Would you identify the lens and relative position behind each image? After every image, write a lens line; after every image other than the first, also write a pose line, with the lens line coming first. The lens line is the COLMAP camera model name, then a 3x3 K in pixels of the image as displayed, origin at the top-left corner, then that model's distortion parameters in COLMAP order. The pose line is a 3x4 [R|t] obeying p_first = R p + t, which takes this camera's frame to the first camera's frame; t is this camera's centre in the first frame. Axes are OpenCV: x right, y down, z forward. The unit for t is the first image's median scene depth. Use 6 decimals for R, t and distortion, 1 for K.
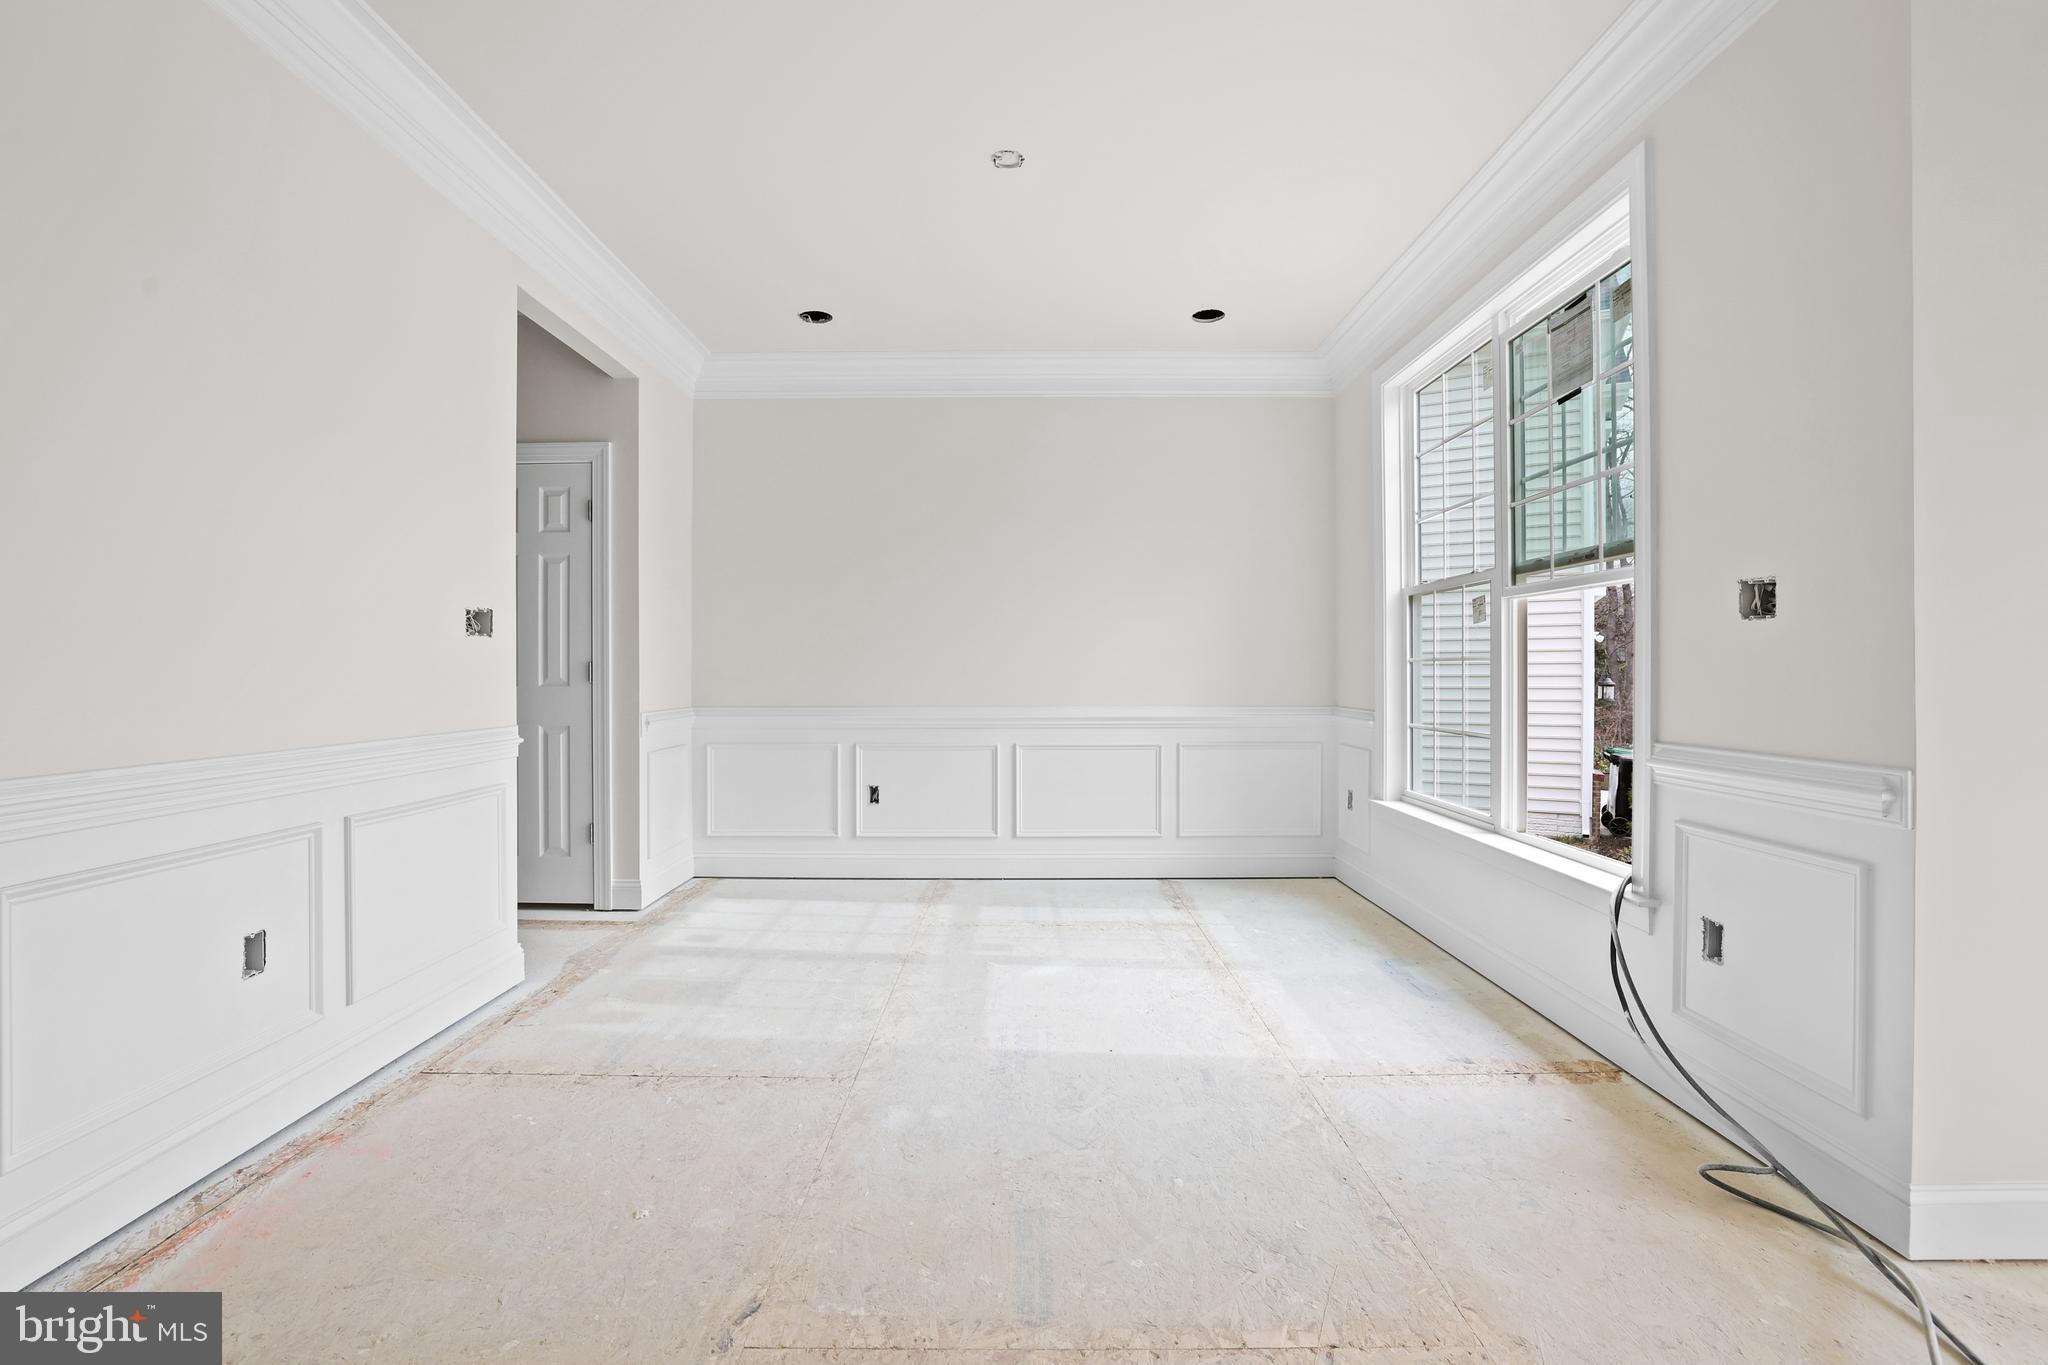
lens RADIAL K [[884.2, 0, 1029.2], [0, 884.2, 676.0], [0, 0, 1]] dist [-0.033666, 0.004418]
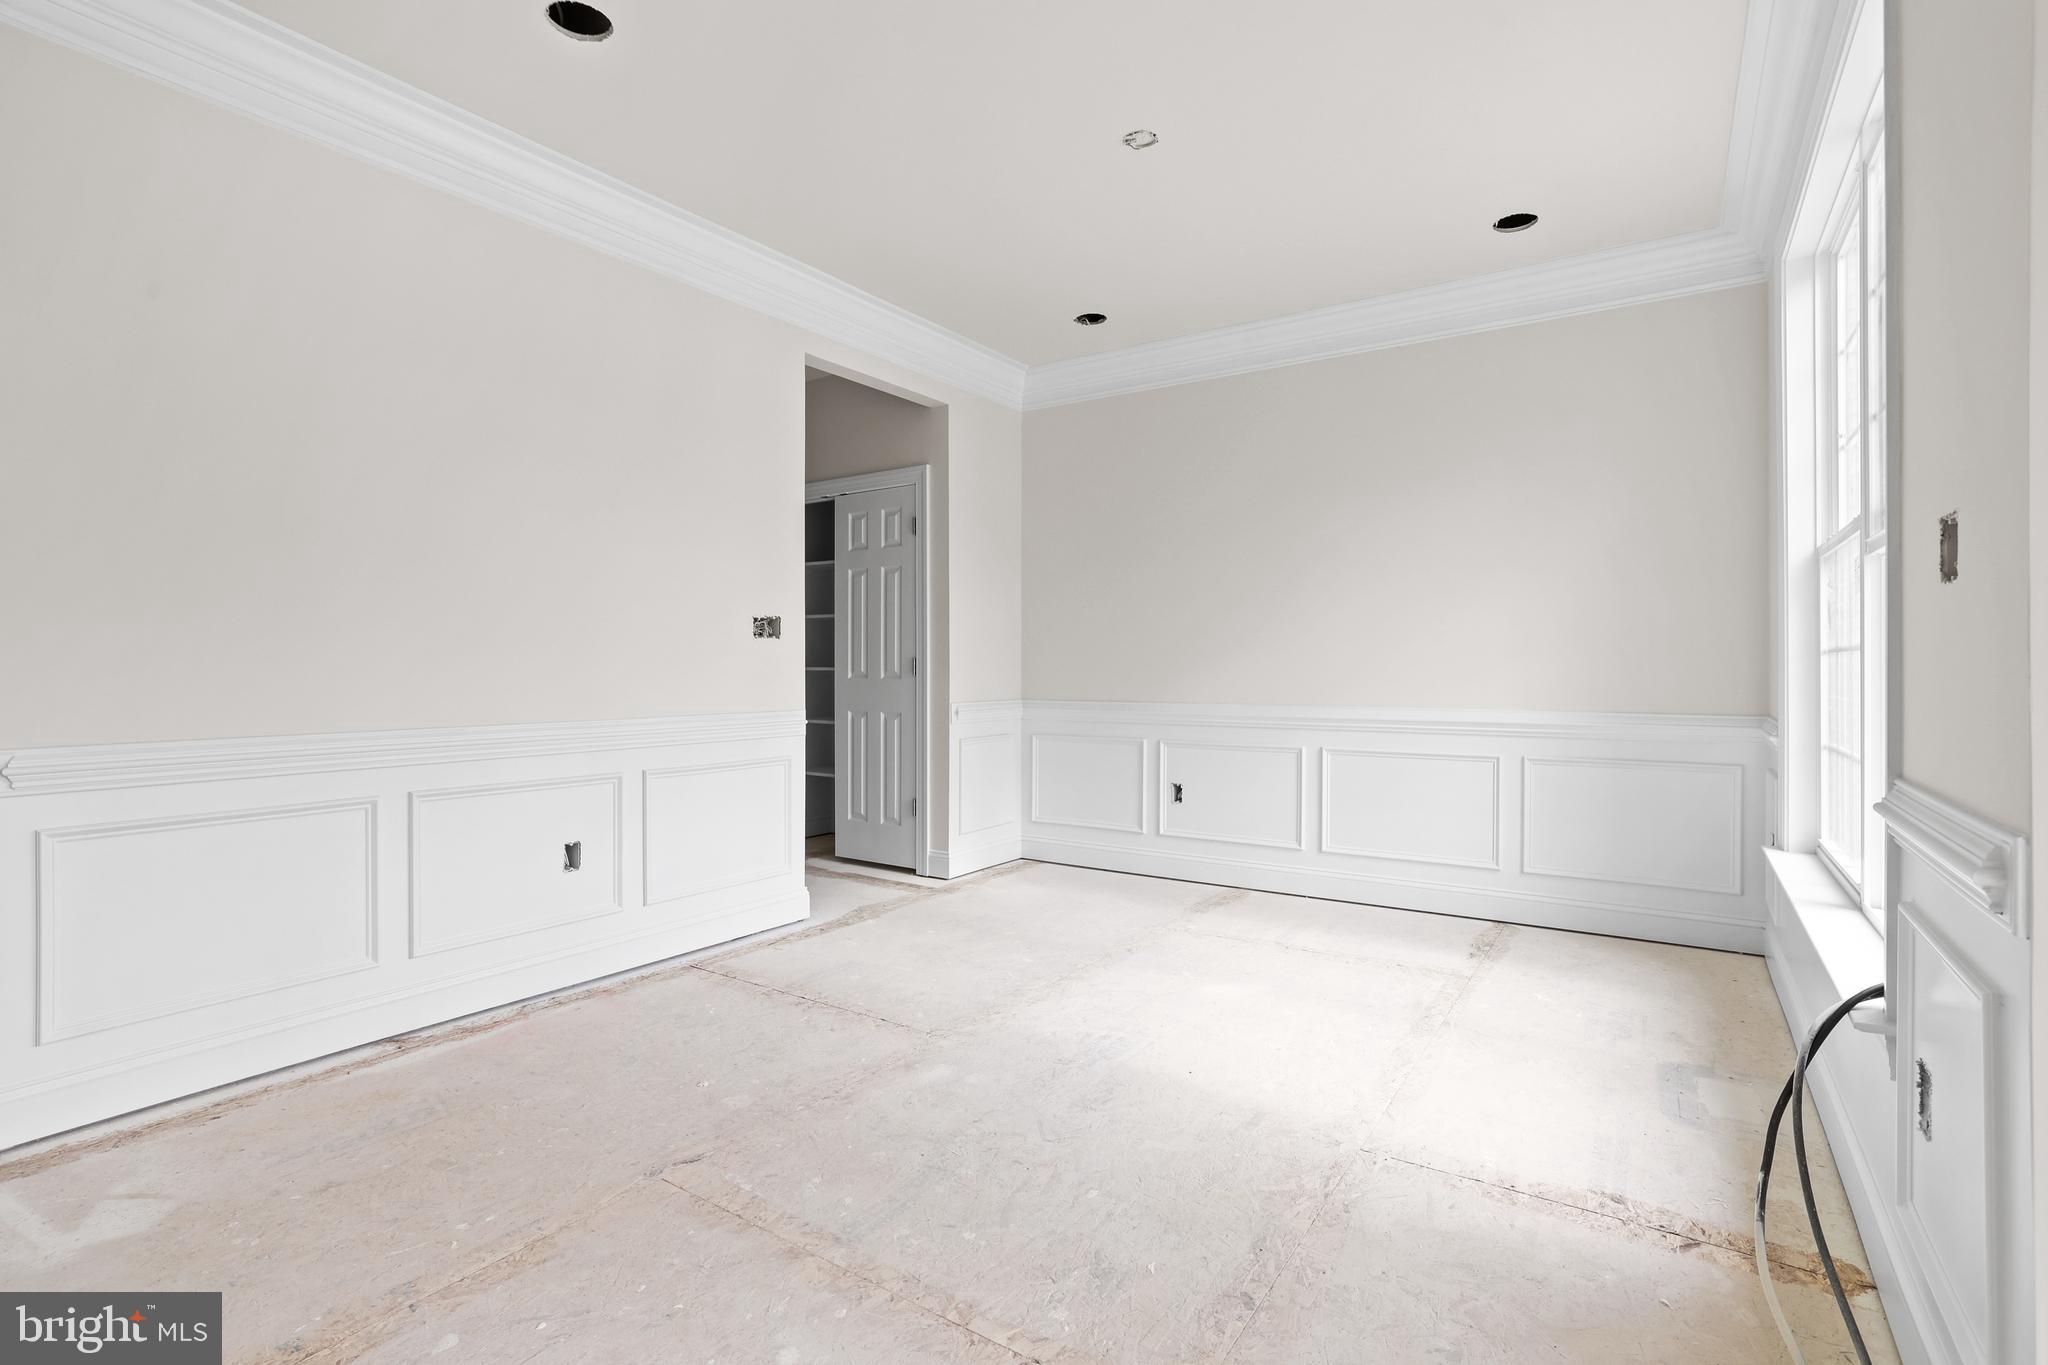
lens RADIAL K [[959.7, 0, 1020.4], [0, 959.7, 665.8], [0, 0, 1]] dist [-0.029774, 0.005383]
pose [[0.827408, 0.000284, -0.561601, 0.367386], [-0.003266, 0.999985, -0.004305, -0.000525], [0.561591, 0.005396, 0.827397, 0.042152]]
